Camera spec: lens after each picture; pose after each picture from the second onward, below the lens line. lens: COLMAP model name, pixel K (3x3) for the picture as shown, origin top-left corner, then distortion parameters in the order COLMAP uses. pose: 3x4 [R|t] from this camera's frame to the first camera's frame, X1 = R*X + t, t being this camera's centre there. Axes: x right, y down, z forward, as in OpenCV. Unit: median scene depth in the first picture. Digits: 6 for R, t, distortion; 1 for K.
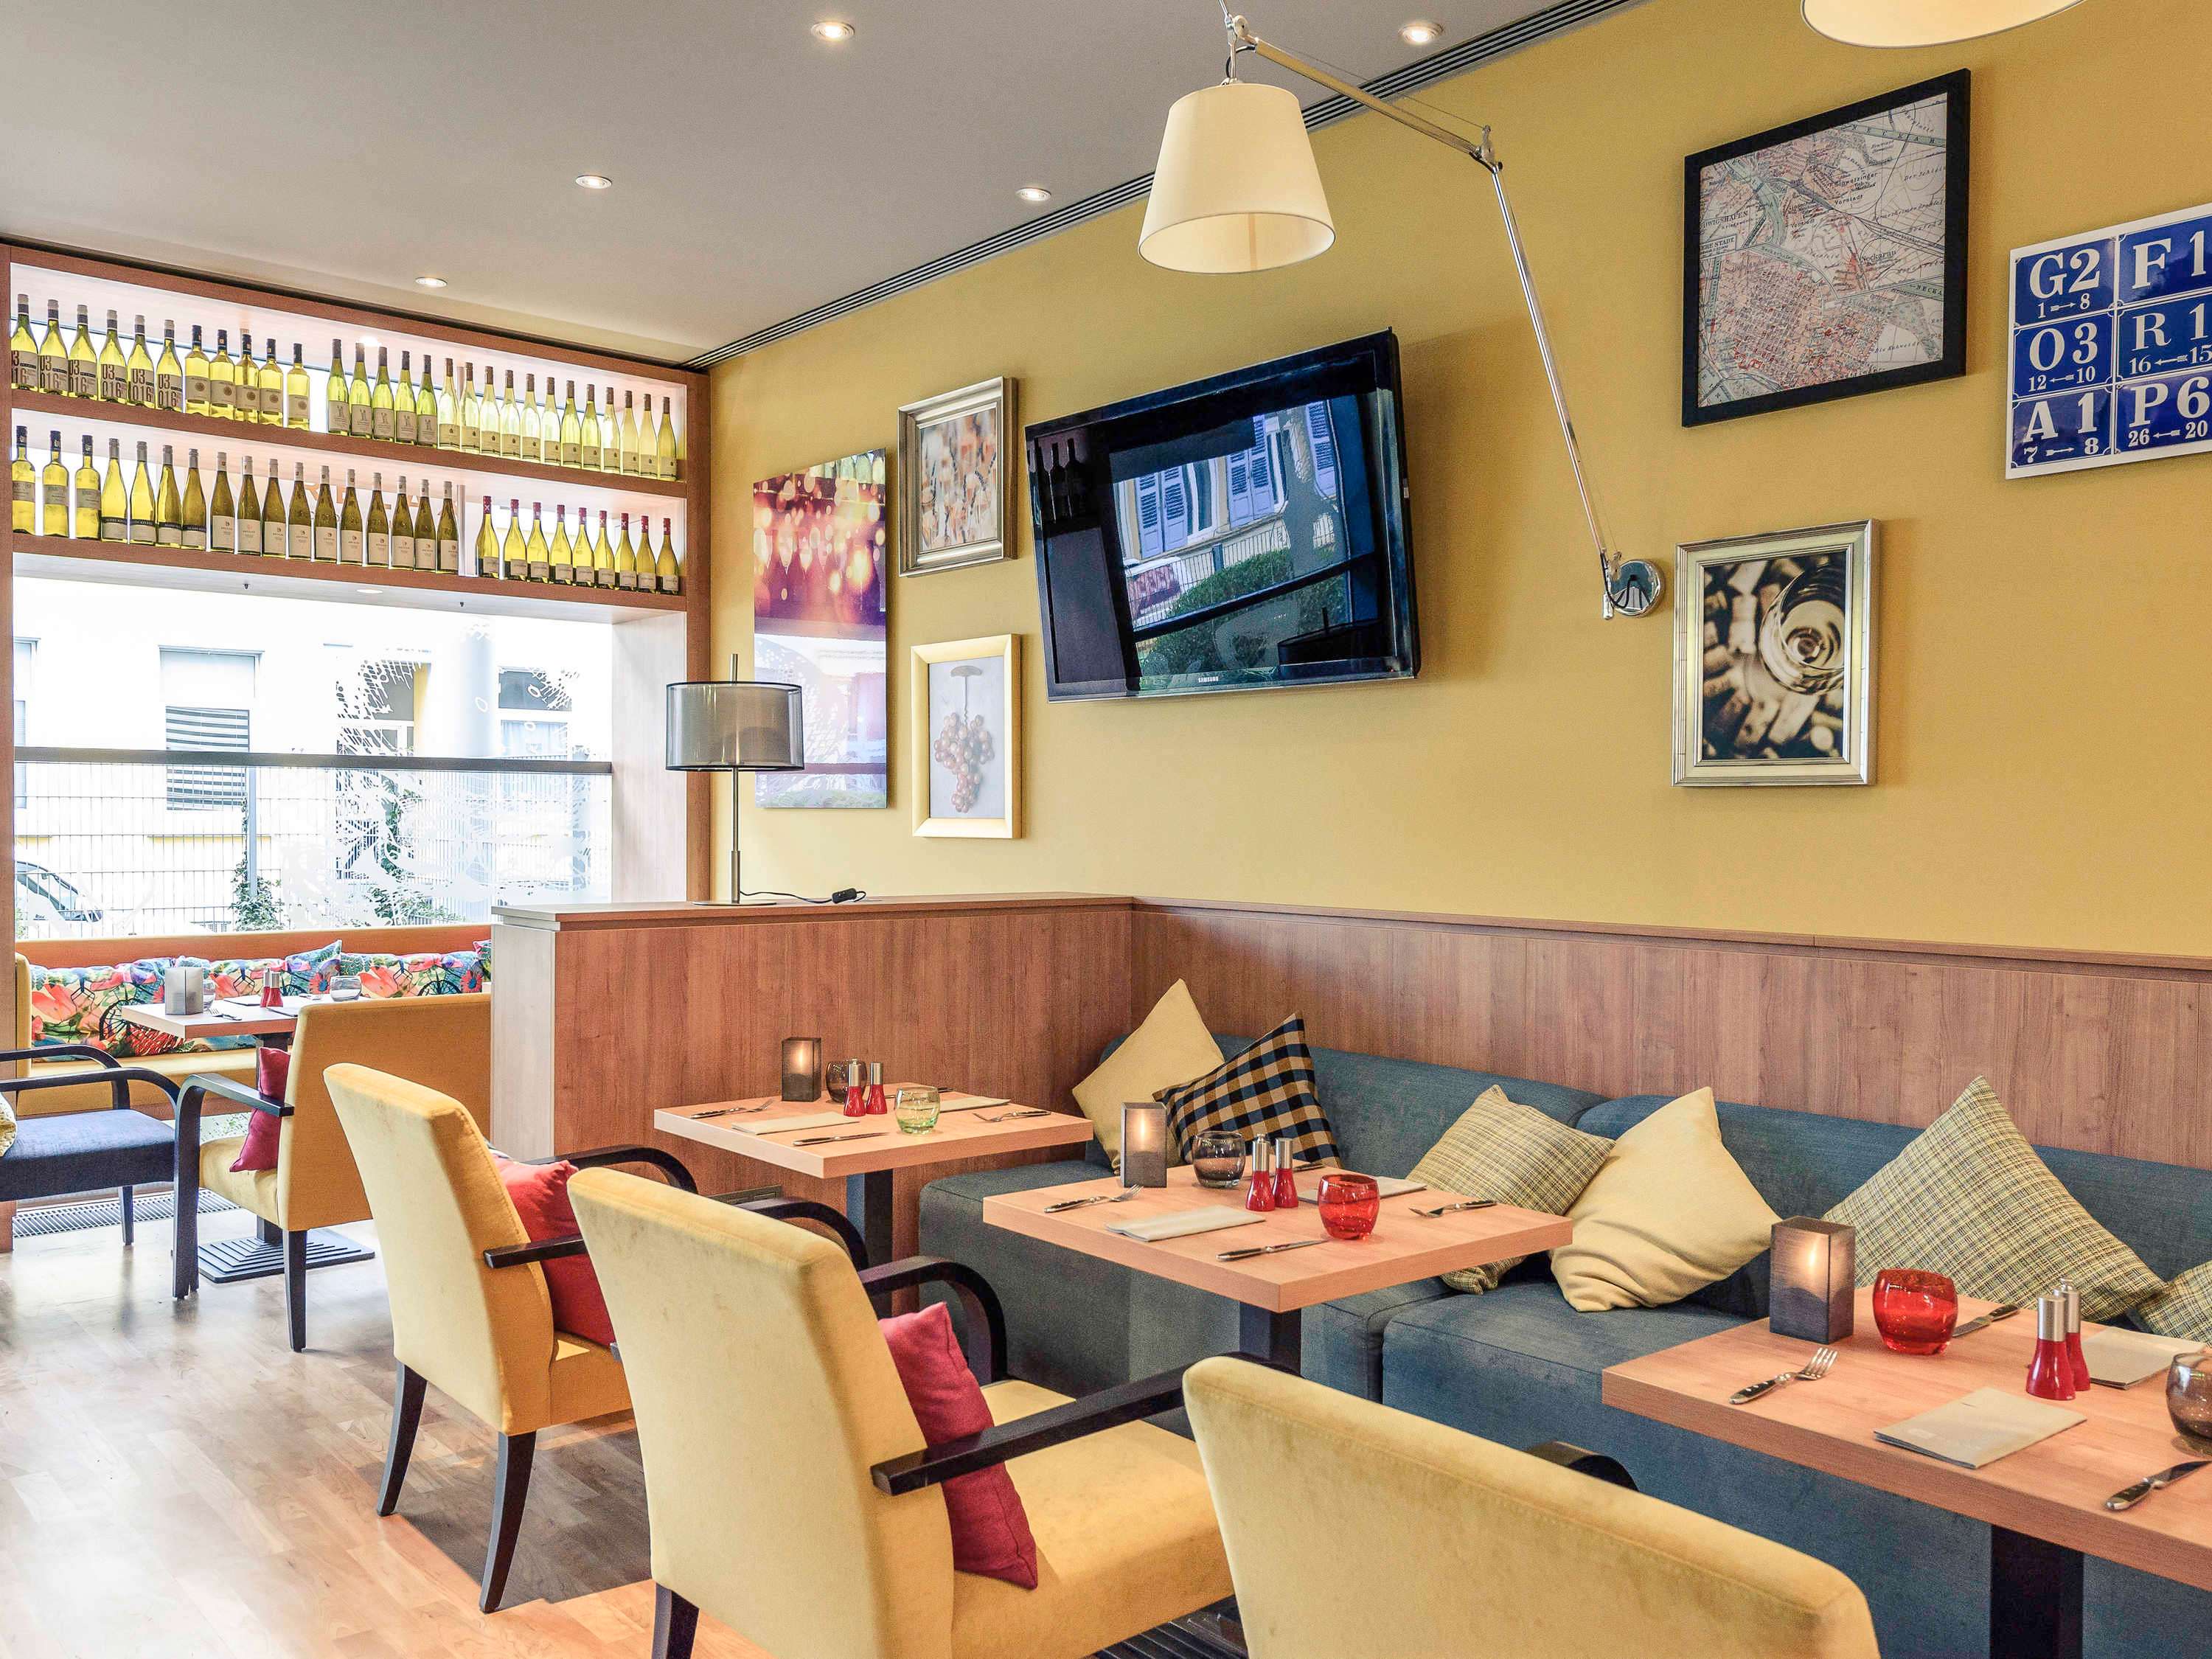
lens RADIAL K [[1778.7, 0, 1108.6], [0, 1778.7, 853.4], [0, 0, 1]] dist [0.005764, -0.015930]
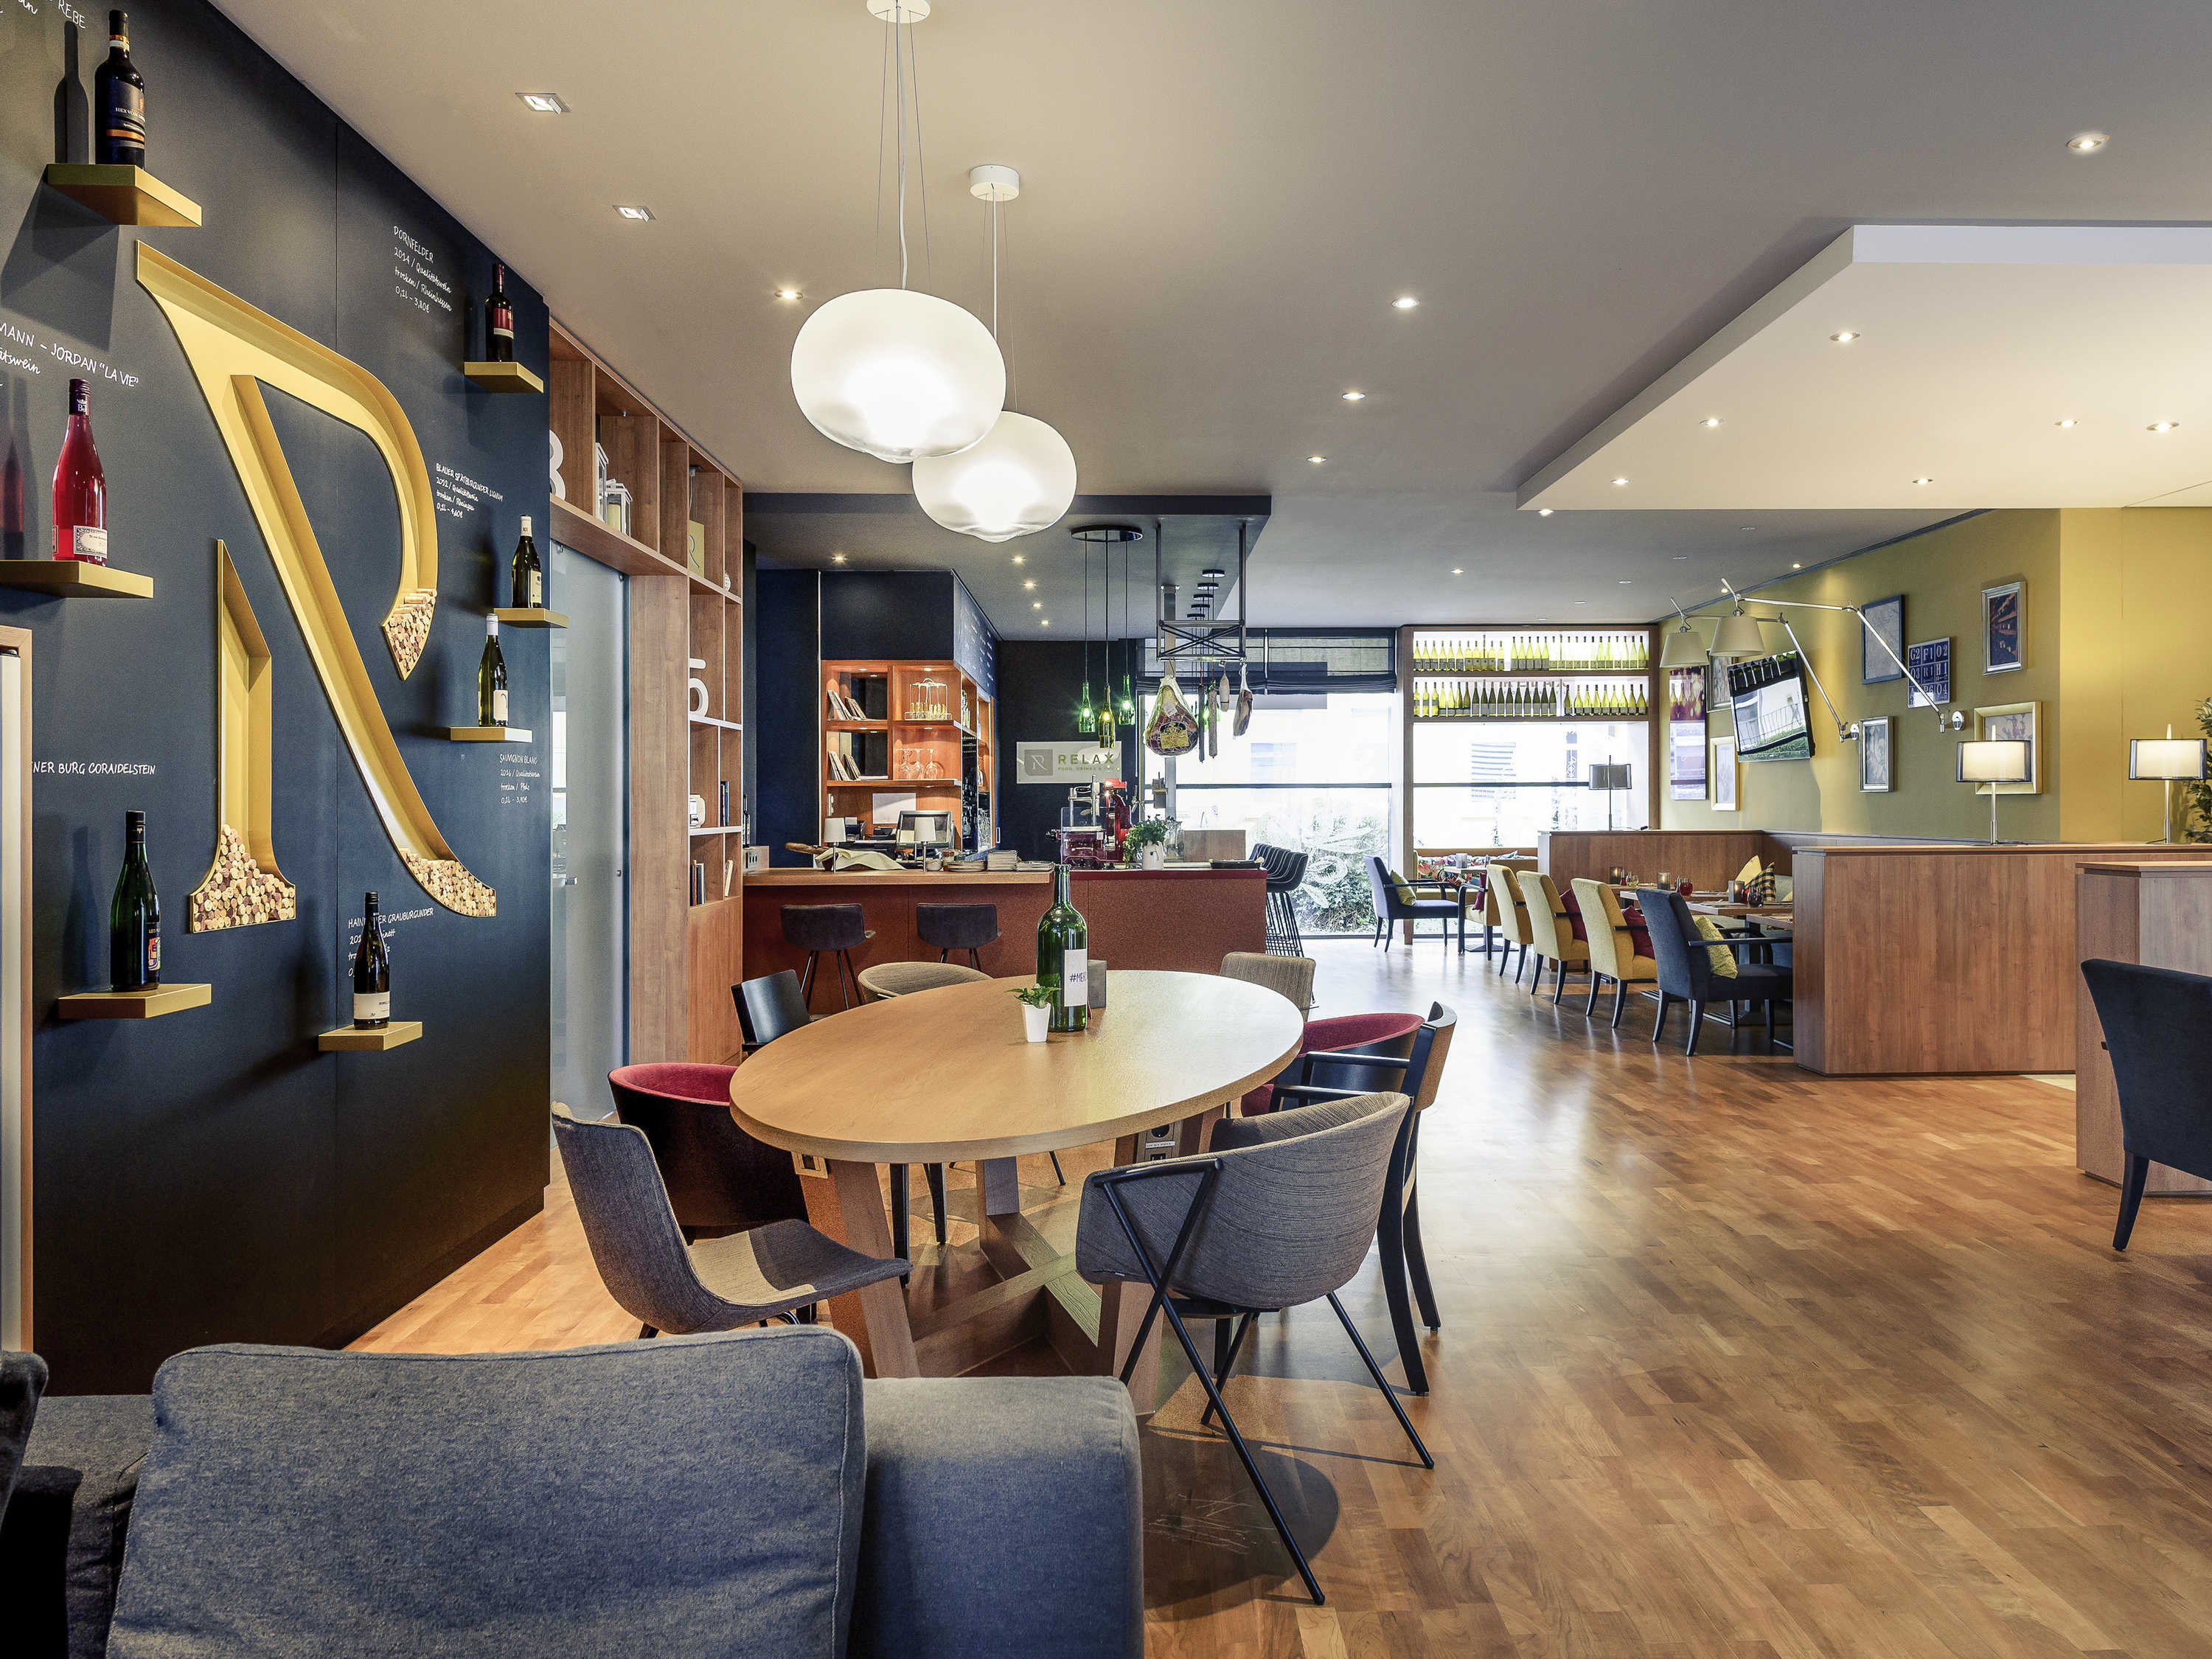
lens RADIAL K [[1407.0, 0, 1121.2], [0, 1407.0, 829.5], [0, 0, 1]] dist [0.006811, -0.001917]
pose [[0.744311, 0.001136, -0.667832, 0.608114], [-0.004223, 0.999987, -0.003006, 0.027730], [0.667819, 0.005057, 0.744306, -1.101332]]
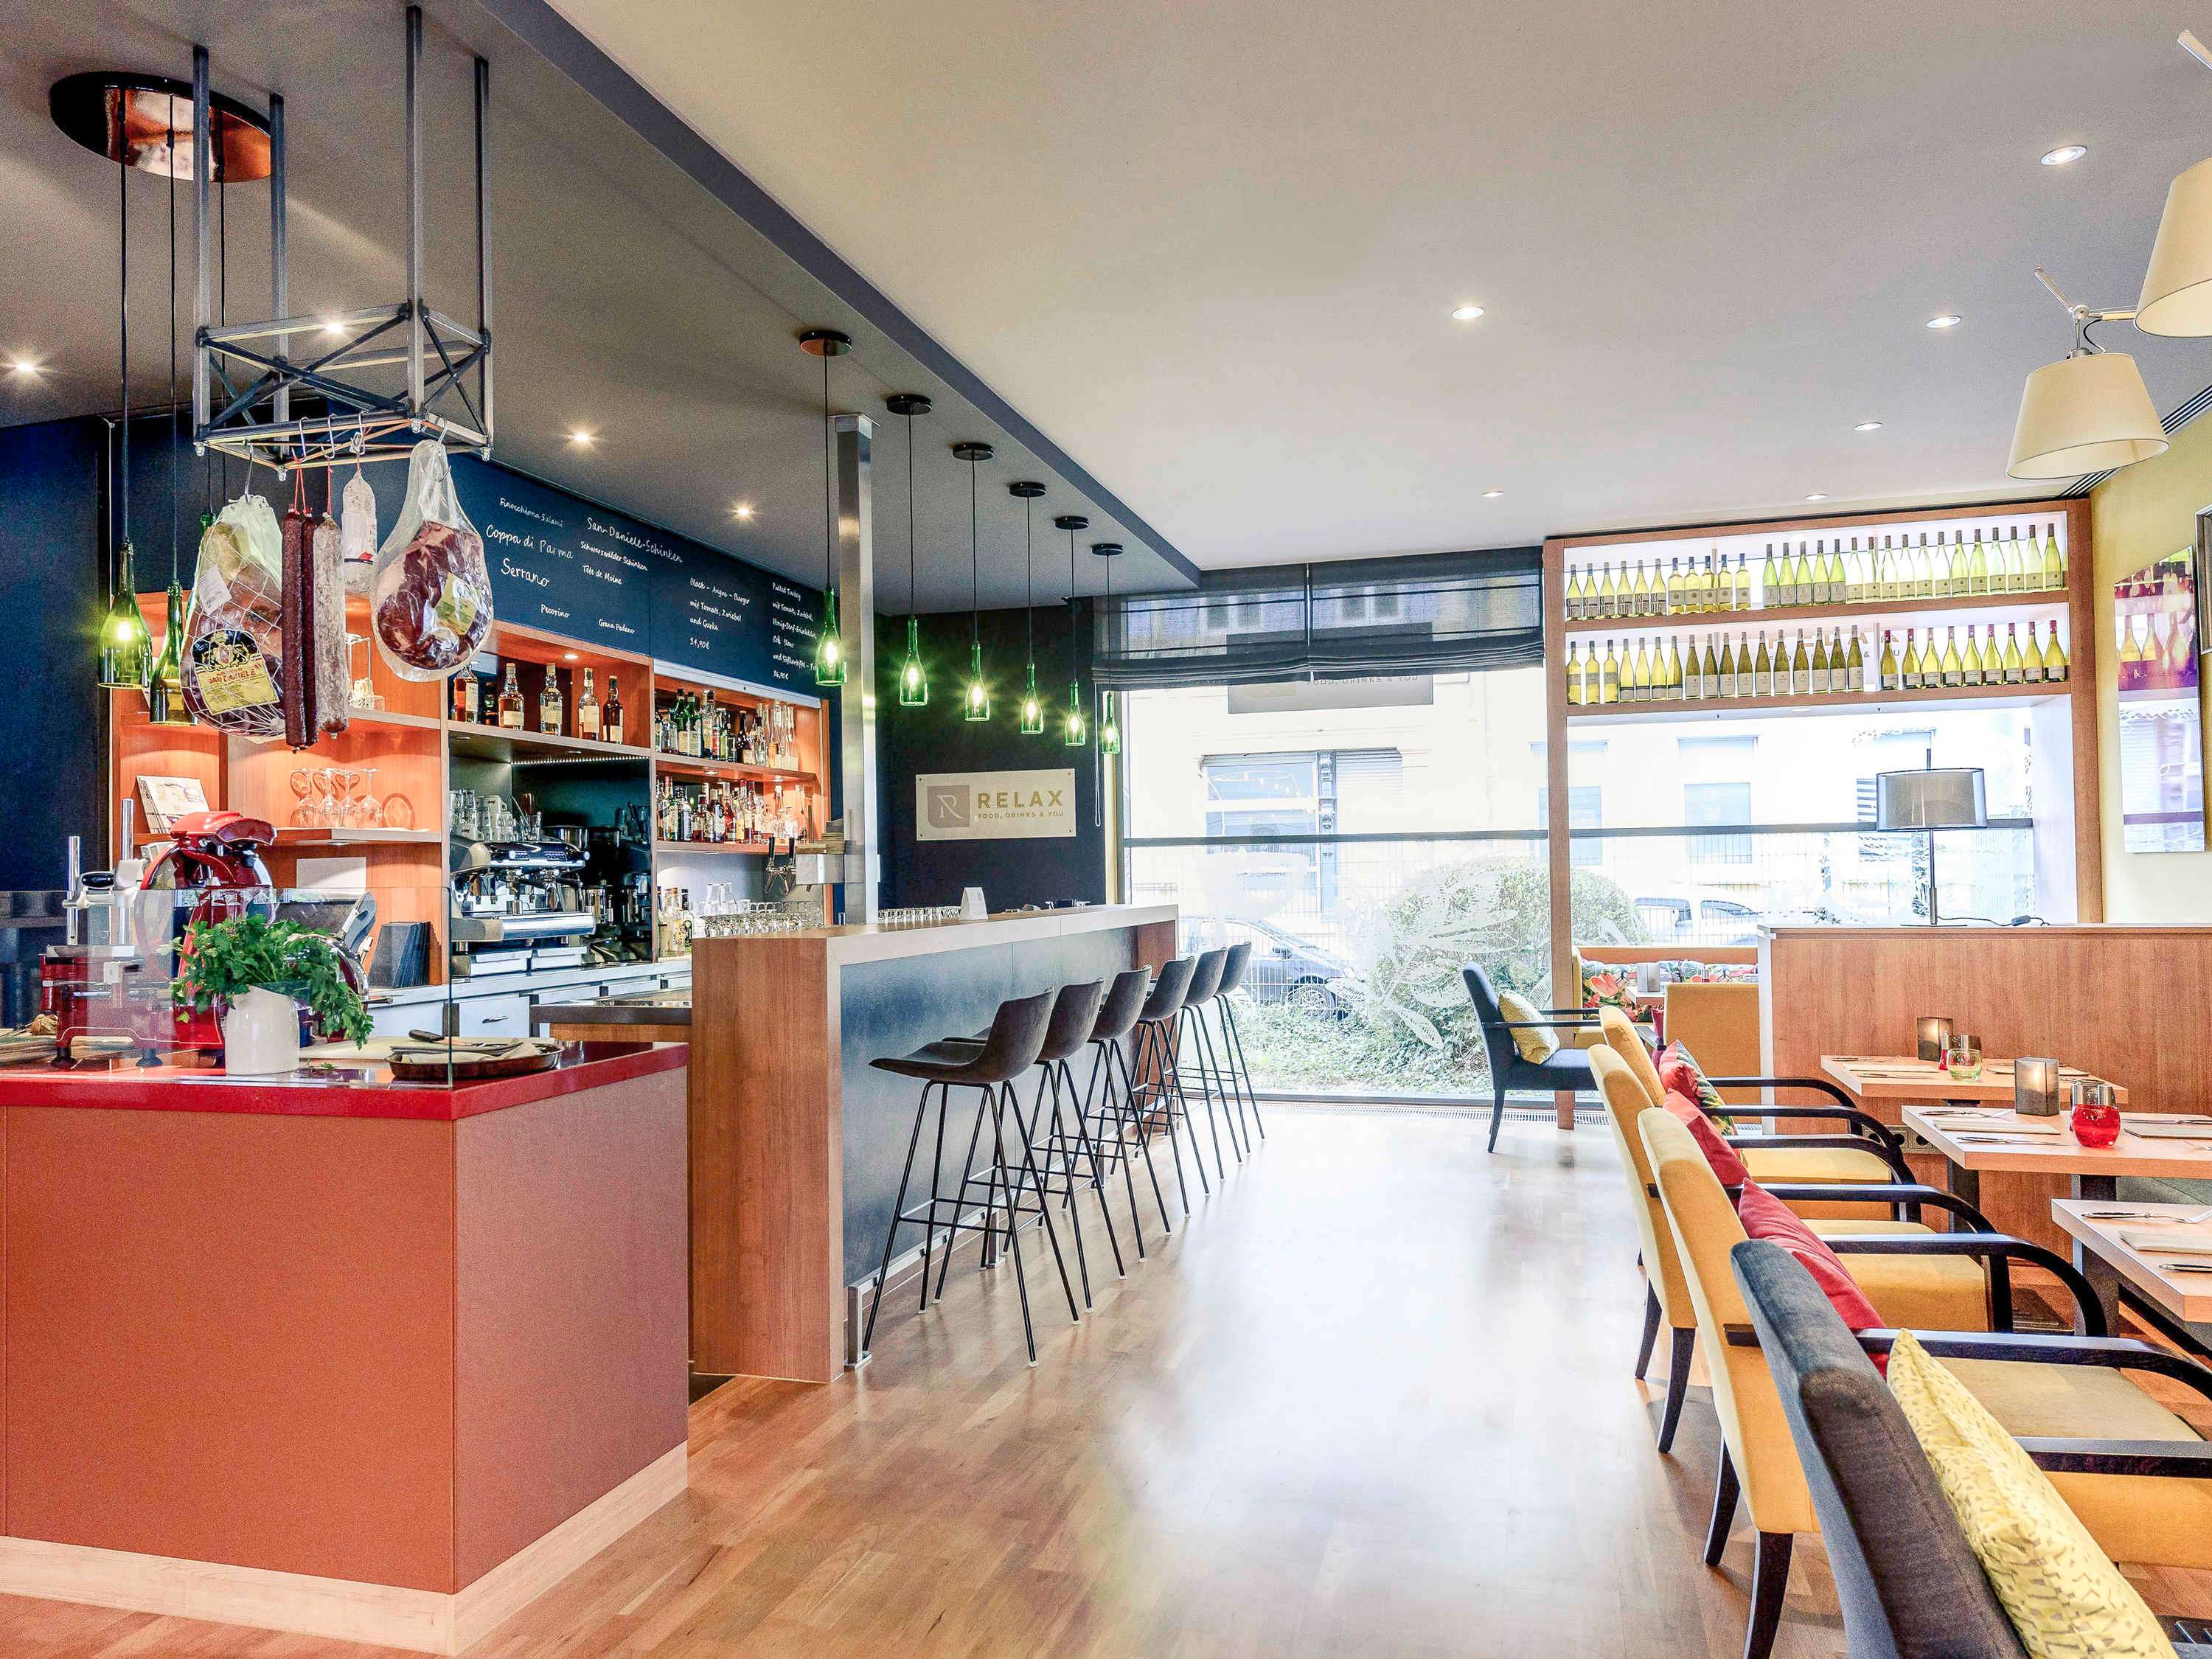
lens RADIAL K [[1508.4, 0, 1096.0], [0, 1508.4, 843.6], [0, 0, 1]] dist [0.042379, -0.010477]
pose [[0.543318, -0.032245, -0.838908, 0.318090], [0.000856, 0.999283, -0.037854, 0.006477], [0.839527, 0.019849, 0.542956, -0.150226]]
